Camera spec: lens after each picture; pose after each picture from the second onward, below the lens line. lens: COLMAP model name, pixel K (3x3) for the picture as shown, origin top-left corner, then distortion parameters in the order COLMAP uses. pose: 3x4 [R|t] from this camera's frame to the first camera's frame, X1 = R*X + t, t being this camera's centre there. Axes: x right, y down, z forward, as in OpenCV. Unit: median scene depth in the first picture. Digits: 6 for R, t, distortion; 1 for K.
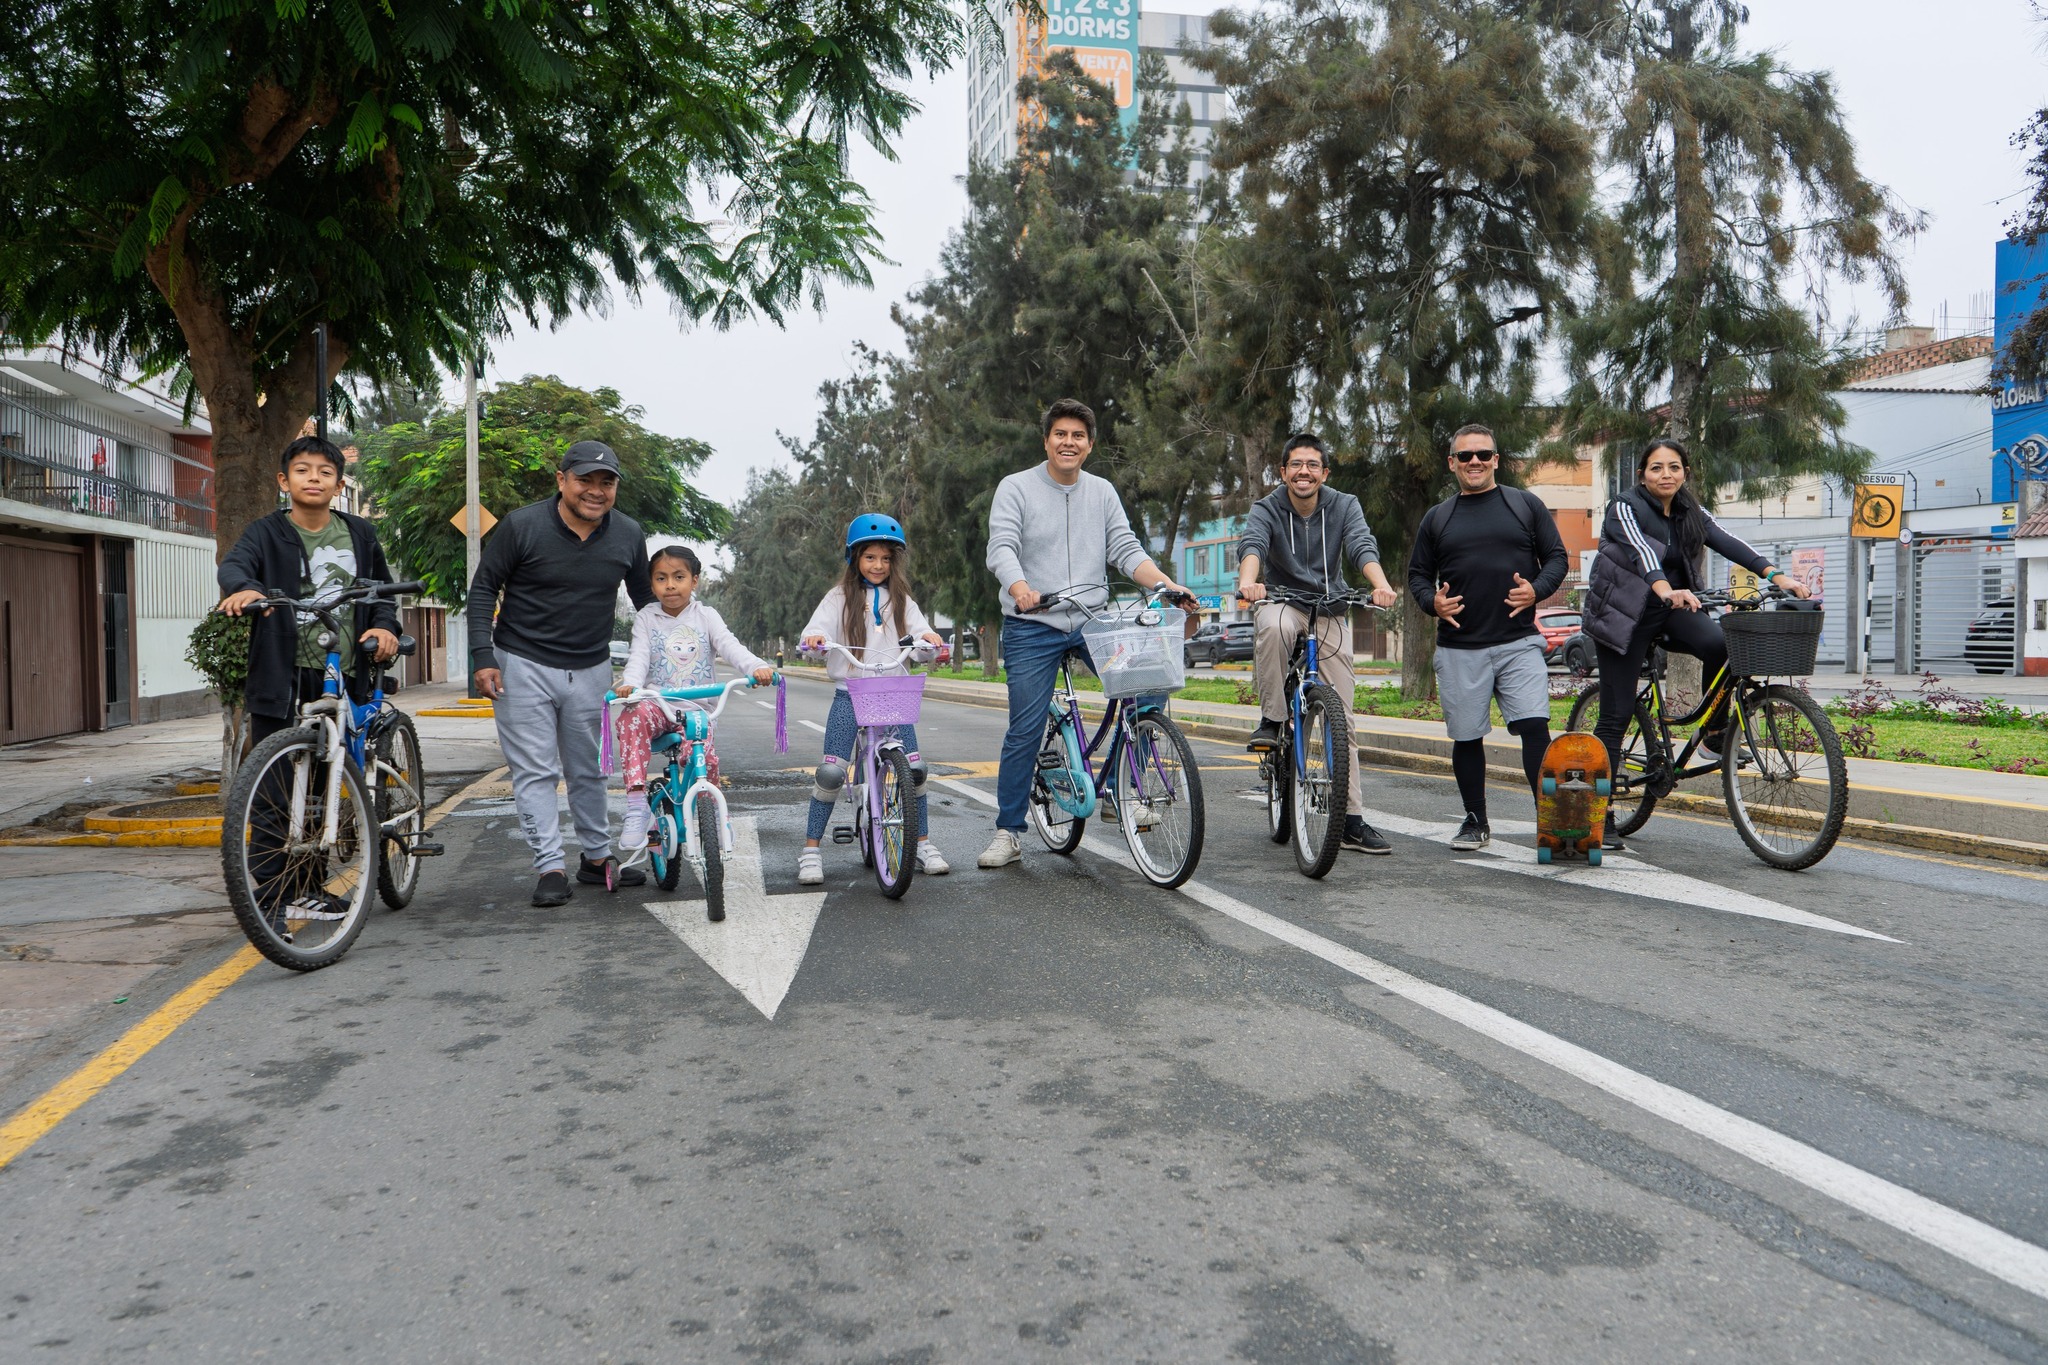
lens RADIAL K [[1704.4, 0, 1024.0], [0, 1704.4, 682.5], [0, 0, 1]] dist [0.003755, 0.005916]
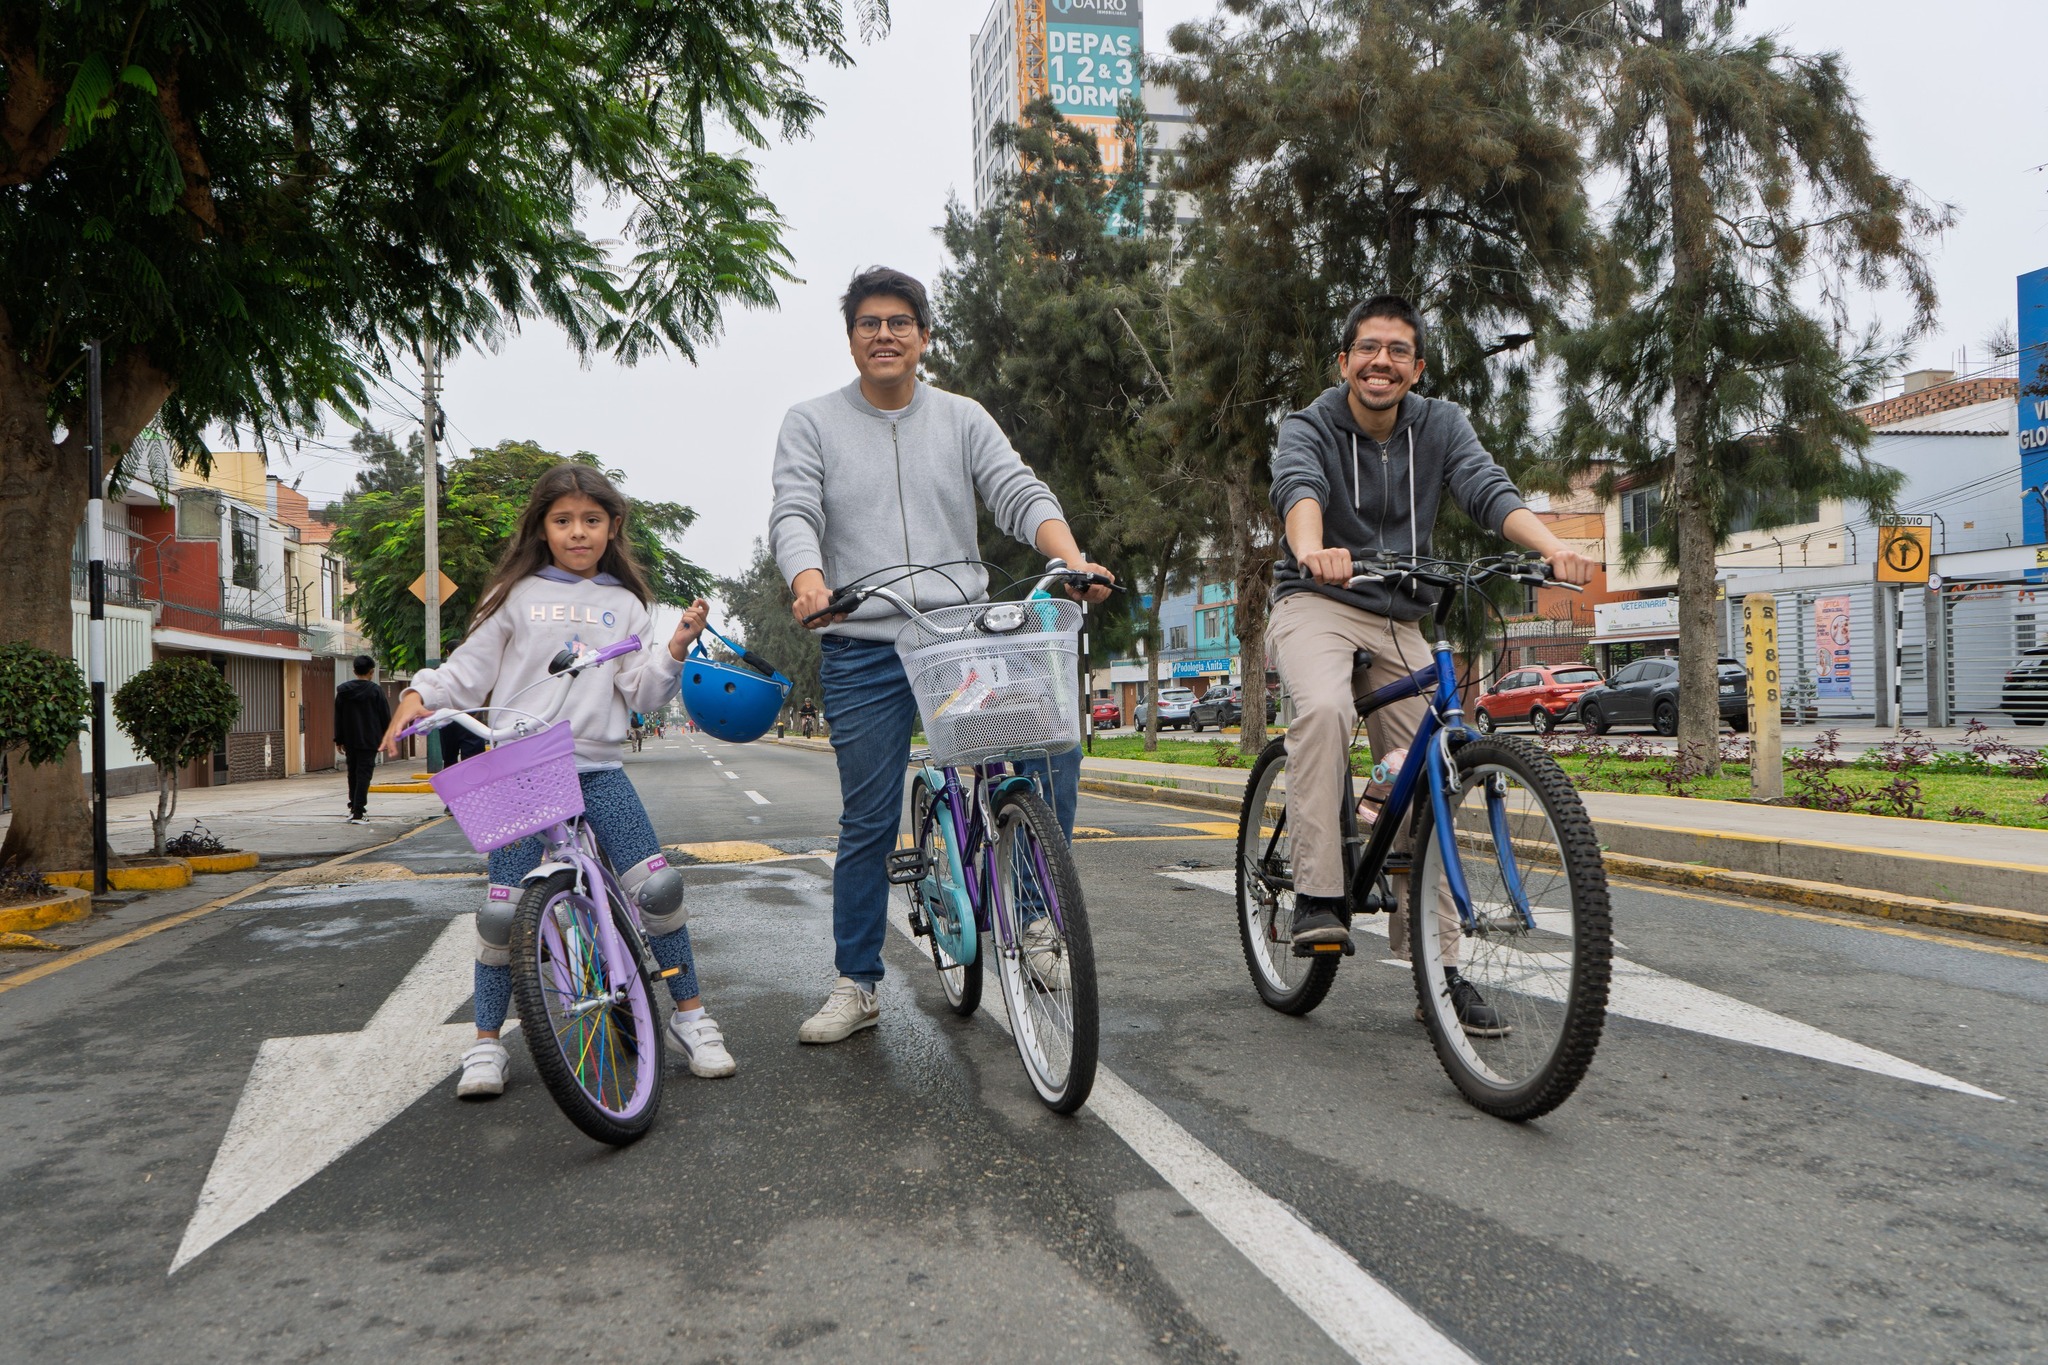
lens RADIAL K [[1675.9, 0, 1024.0], [0, 1675.9, 682.5], [0, 0, 1]] dist [-0.010407, 0.014331]
pose [[0.999696, -0.014428, -0.019975, 0.043506], [0.013589, 0.999044, -0.041546, 0.003515], [0.020555, 0.041262, 0.998937, 0.097517]]
